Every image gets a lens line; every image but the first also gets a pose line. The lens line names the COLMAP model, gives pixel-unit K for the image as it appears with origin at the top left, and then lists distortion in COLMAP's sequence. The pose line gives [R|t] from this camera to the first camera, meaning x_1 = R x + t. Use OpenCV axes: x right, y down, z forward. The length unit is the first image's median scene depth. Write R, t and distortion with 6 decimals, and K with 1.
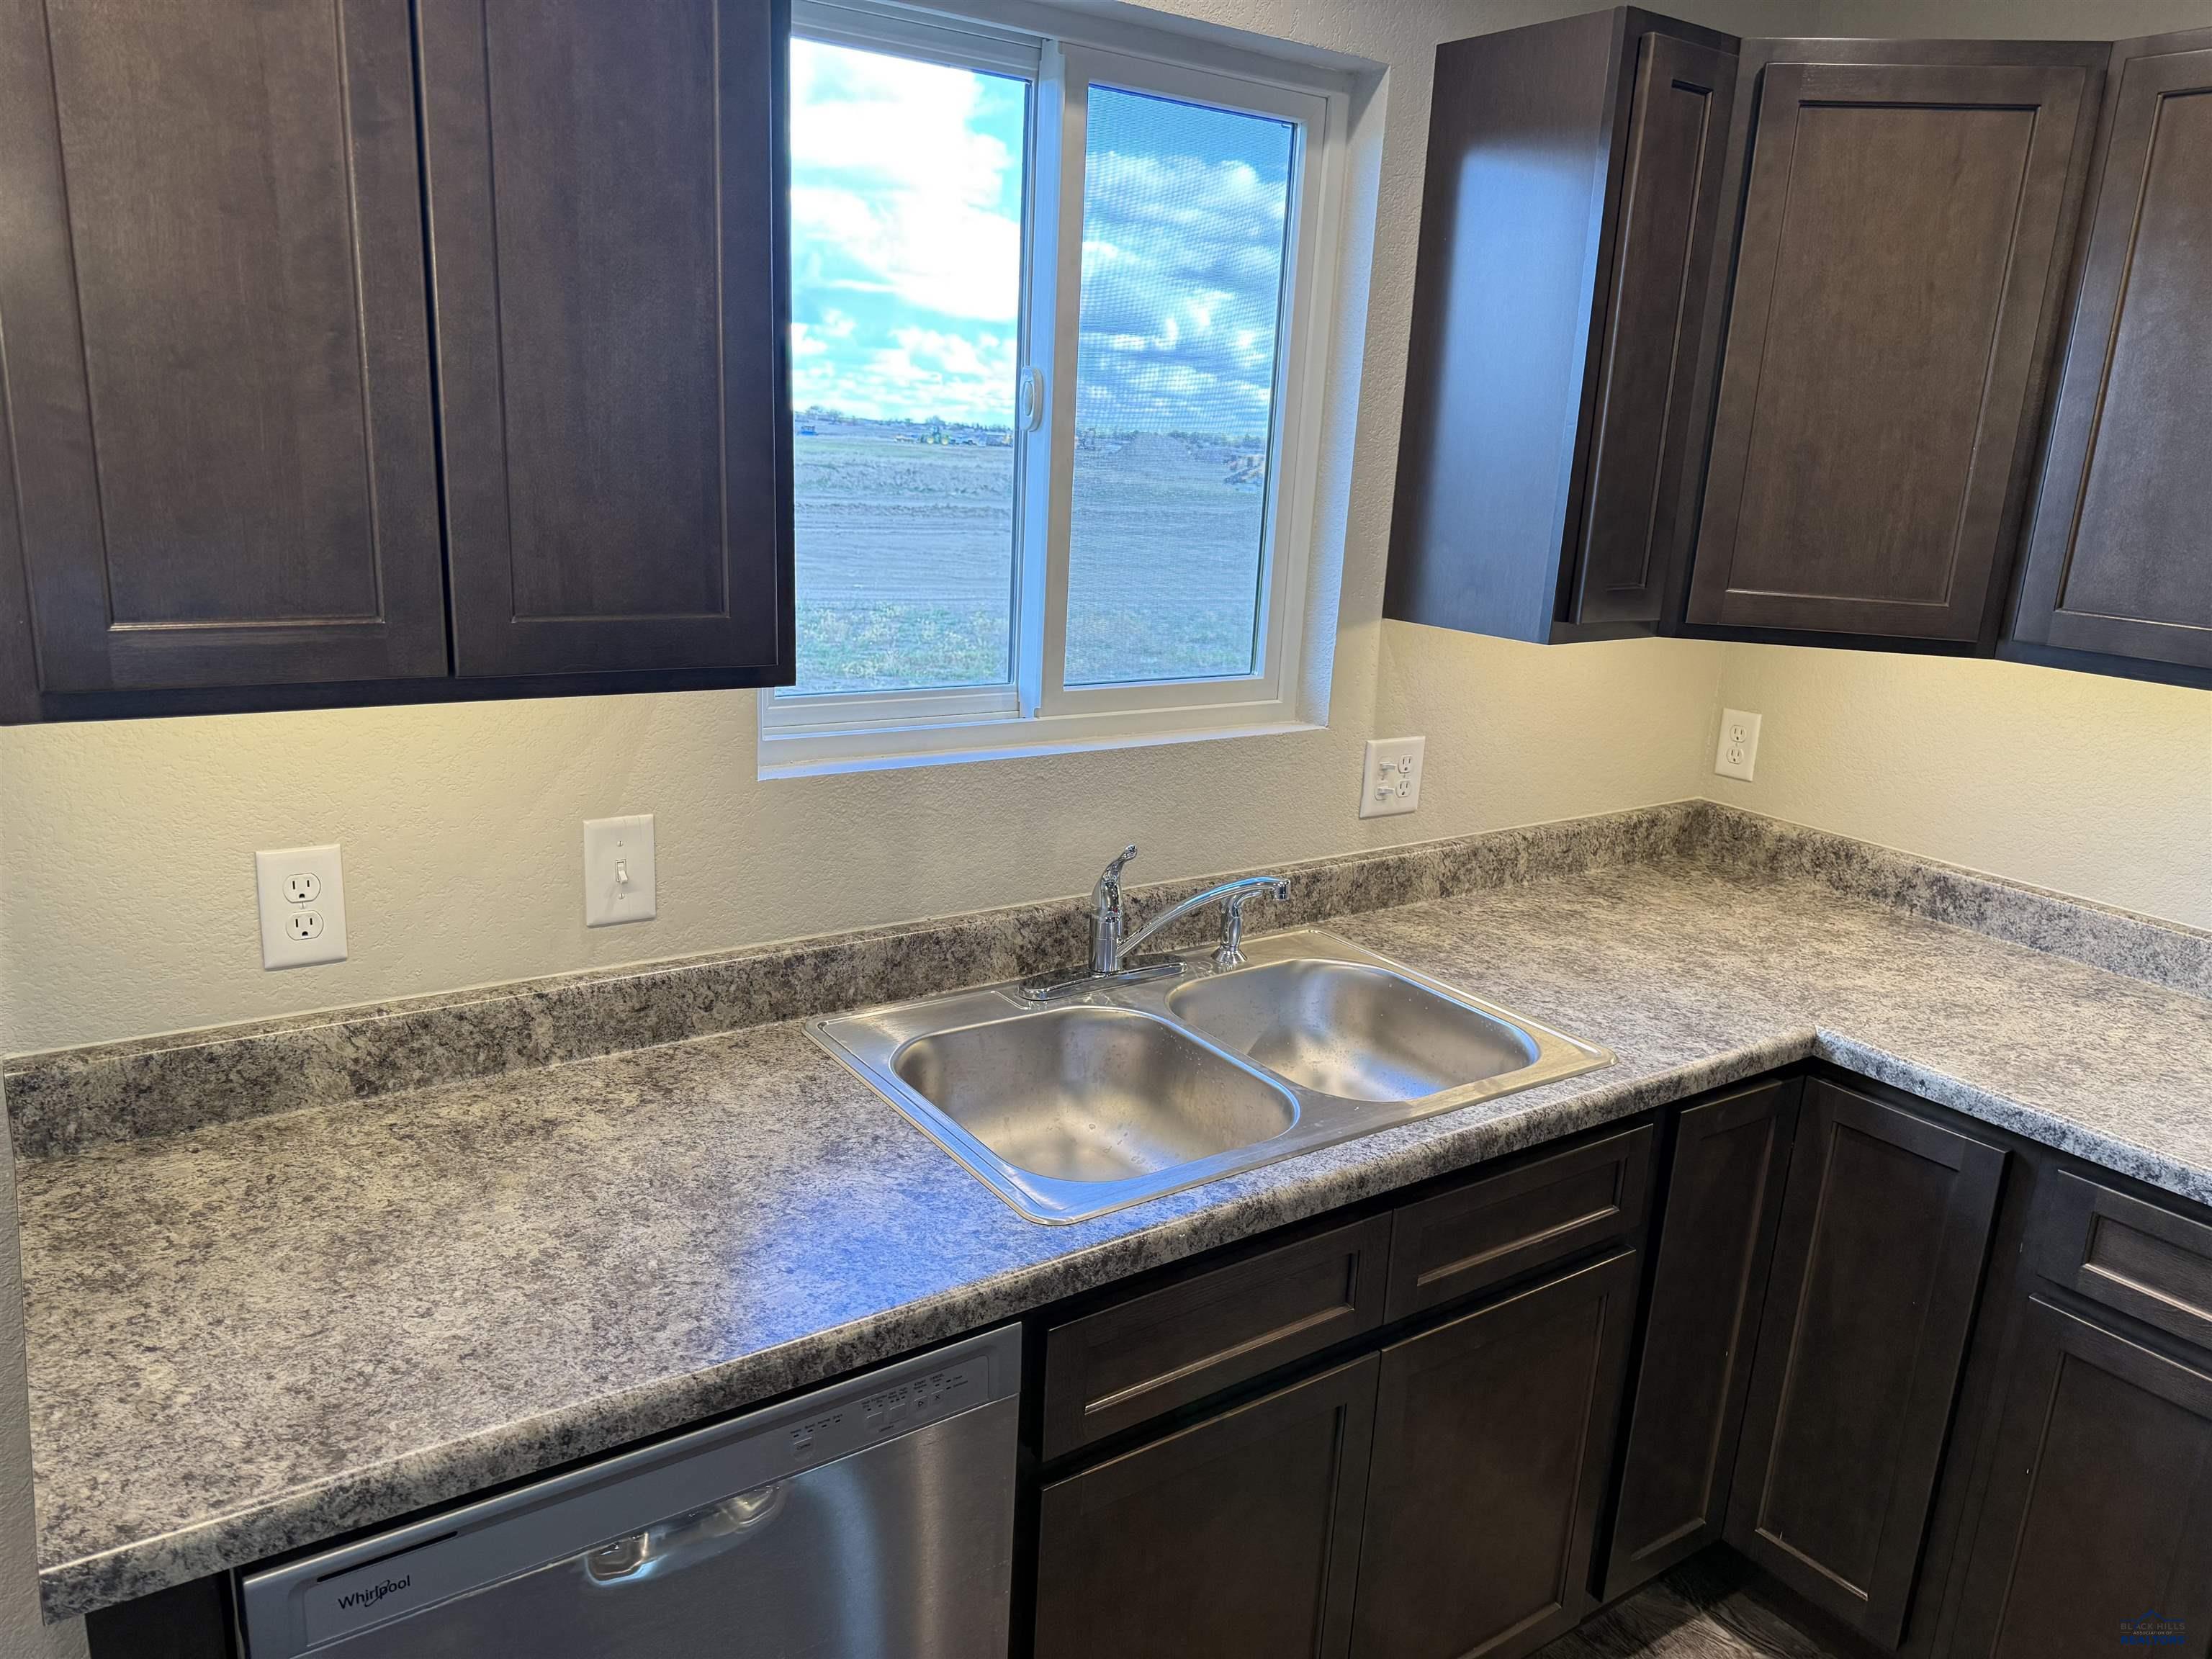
lens RADIAL K [[1562.5, 0, 1117.6], [0, 1562.5, 830.0], [0, 0, 1]] dist [0.039770, -0.016678]
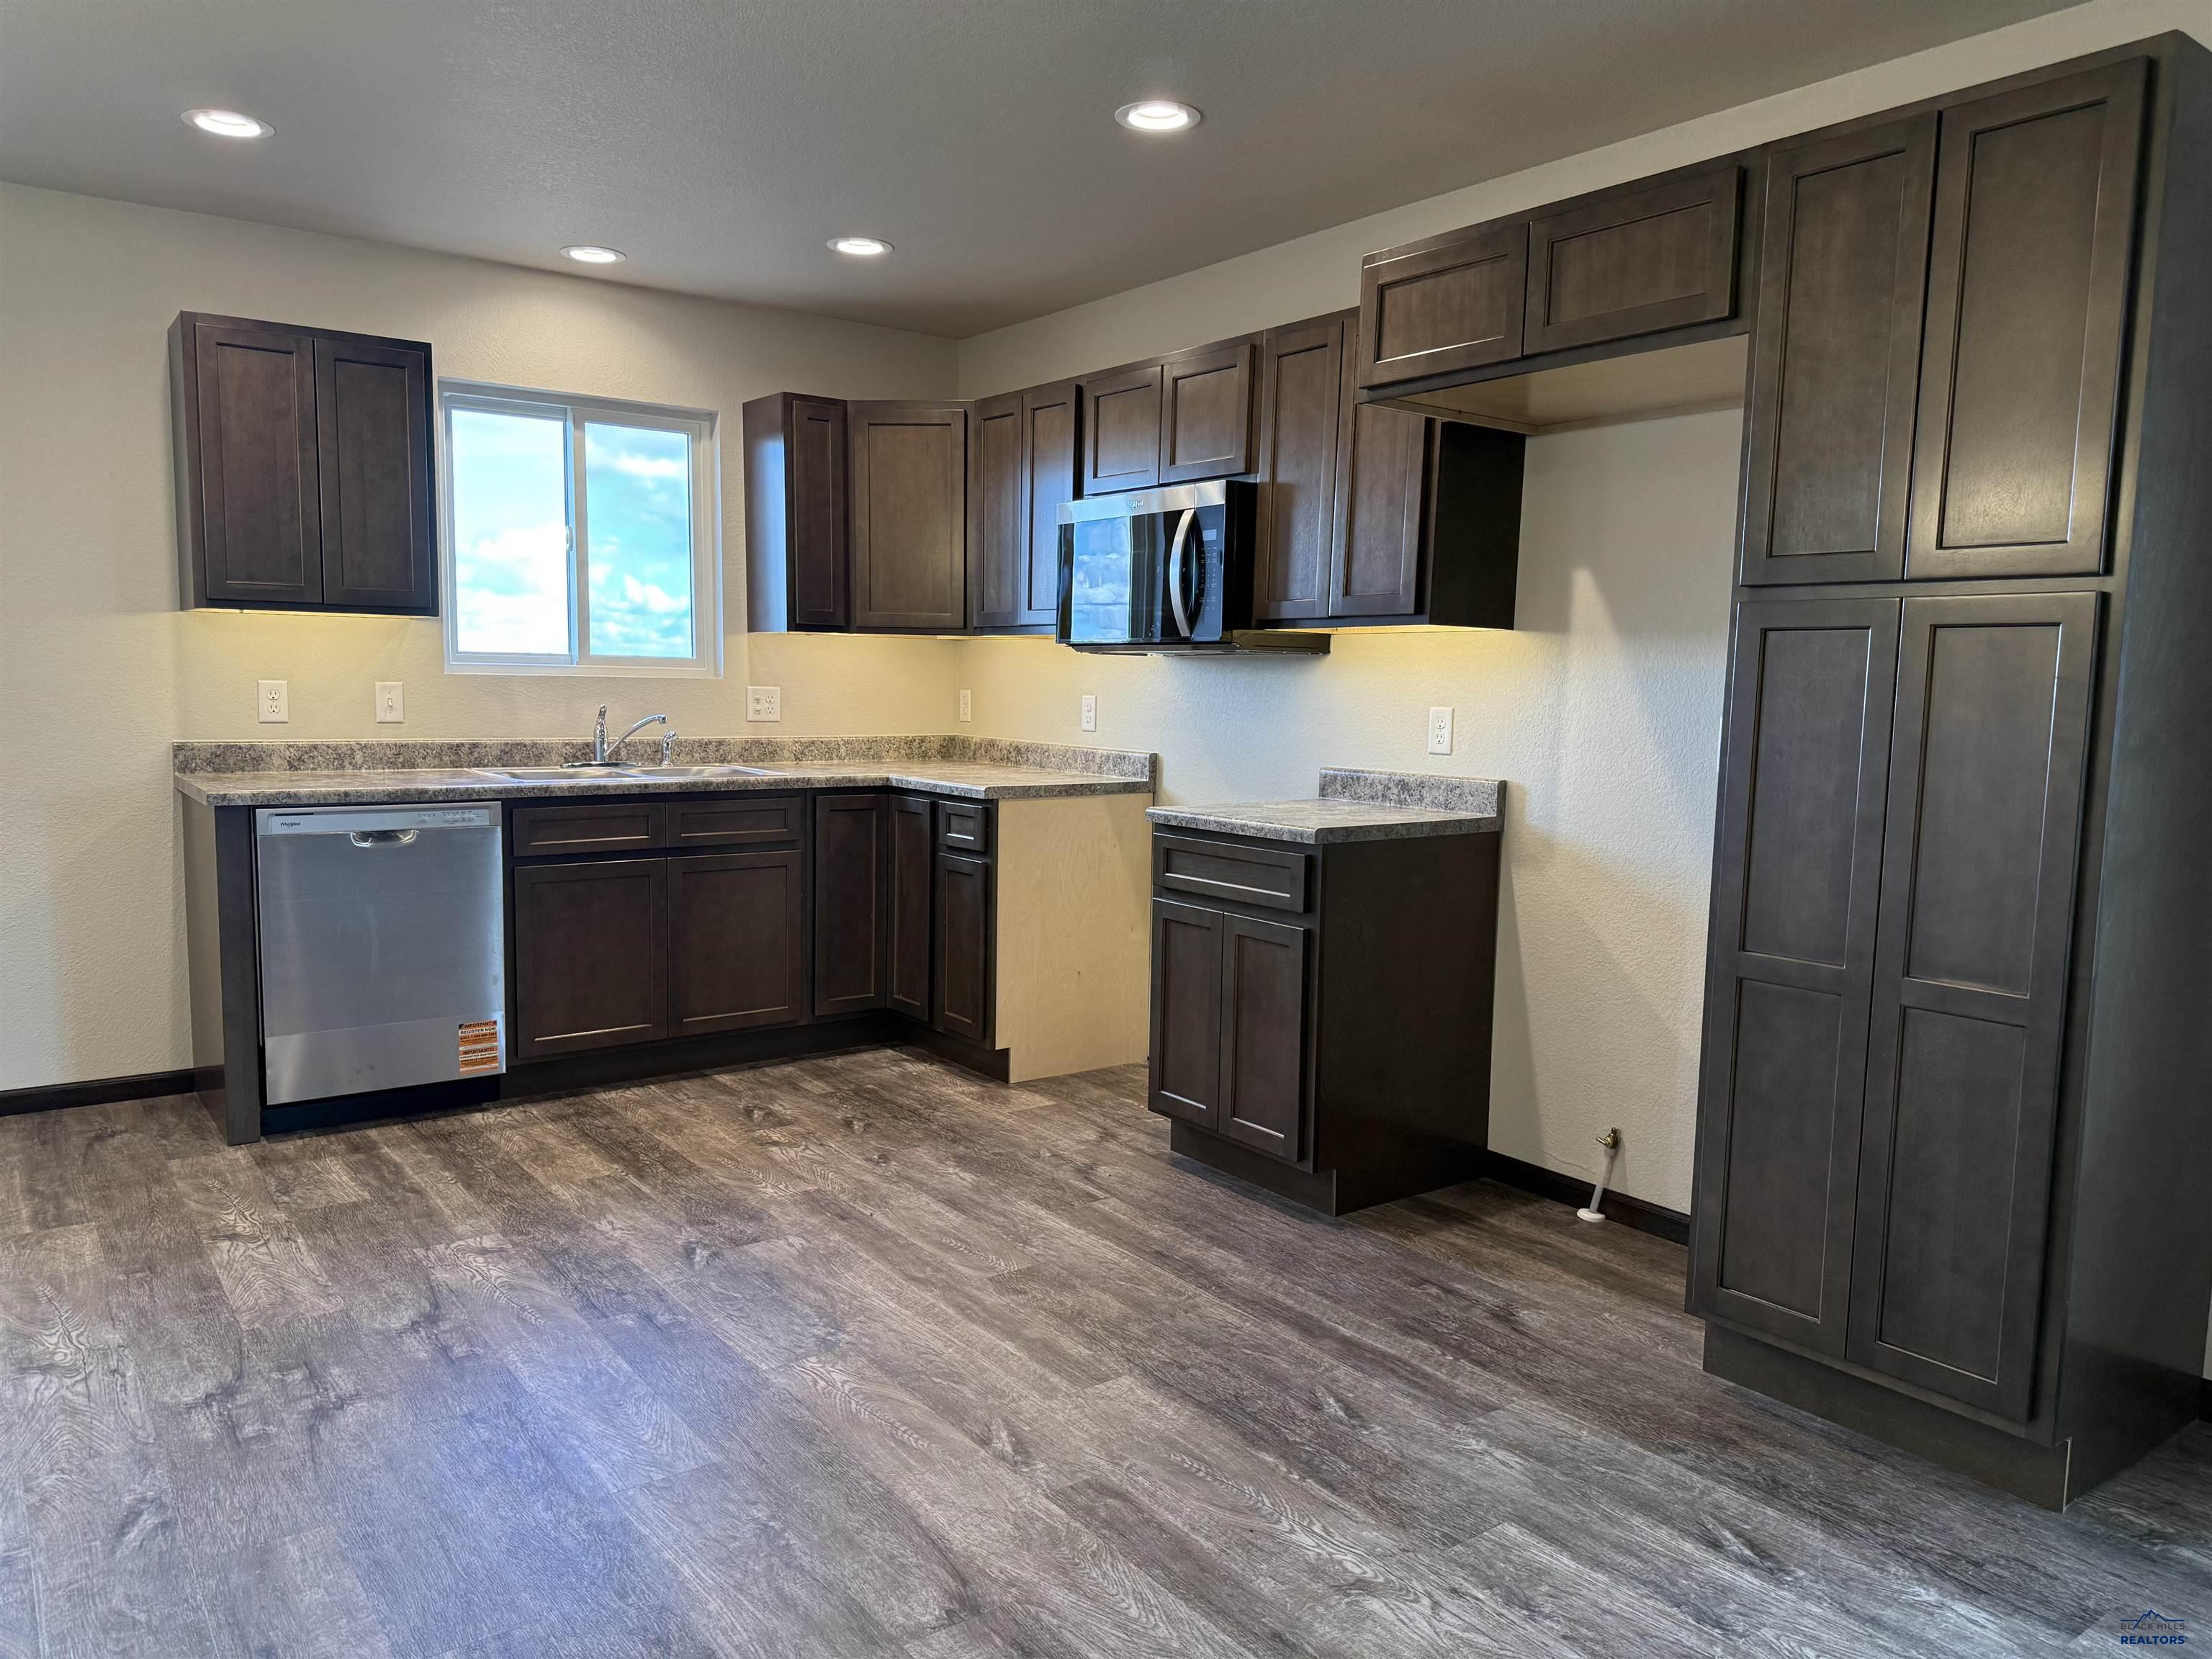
lens RADIAL K [[1562.5, 0, 1097.2], [0, 1562.5, 833.4], [0, 0, 1]] dist [0.039770, -0.016678]
pose [[0.999142, -0.036331, 0.019895, 0.849568], [0.038952, 0.987464, -0.152963, 0.718785], [-0.014089, 0.153607, 0.988032, -1.689359]]
